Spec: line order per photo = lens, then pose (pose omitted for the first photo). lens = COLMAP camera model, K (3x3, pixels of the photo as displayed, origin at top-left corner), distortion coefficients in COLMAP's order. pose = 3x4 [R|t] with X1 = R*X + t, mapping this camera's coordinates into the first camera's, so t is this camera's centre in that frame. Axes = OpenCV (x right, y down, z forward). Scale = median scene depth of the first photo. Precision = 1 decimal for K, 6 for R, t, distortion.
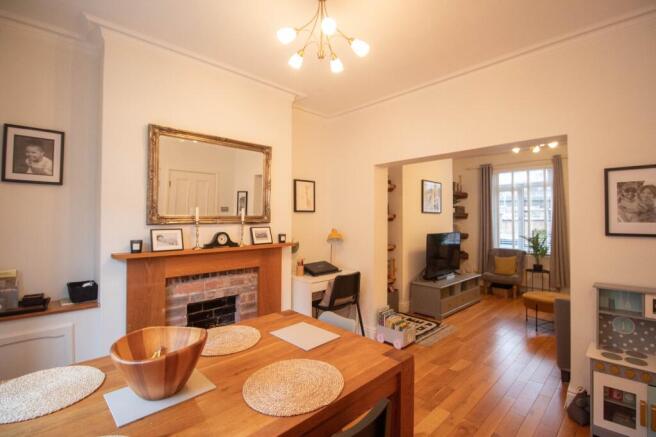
lens RADIAL K [[310.2, 0, 330.4], [0, 310.2, 213.3], [0, 0, 1]] dist [-0.000917, -0.000452]
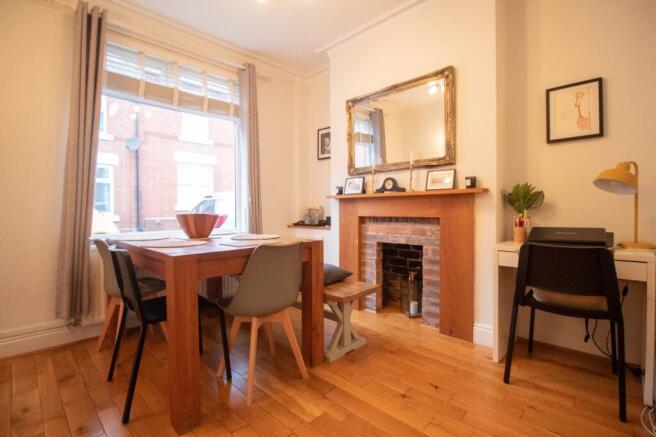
lens RADIAL K [[310.2, 0, 330.4], [0, 310.2, 213.3], [0, 0, 1]] dist [-0.000917, -0.000452]
pose [[0.012651, 0.003324, -0.999914, 0.643751], [0.012697, 0.999913, 0.003484, 0.164325], [0.999839, -0.012740, 0.012608, 0.745598]]
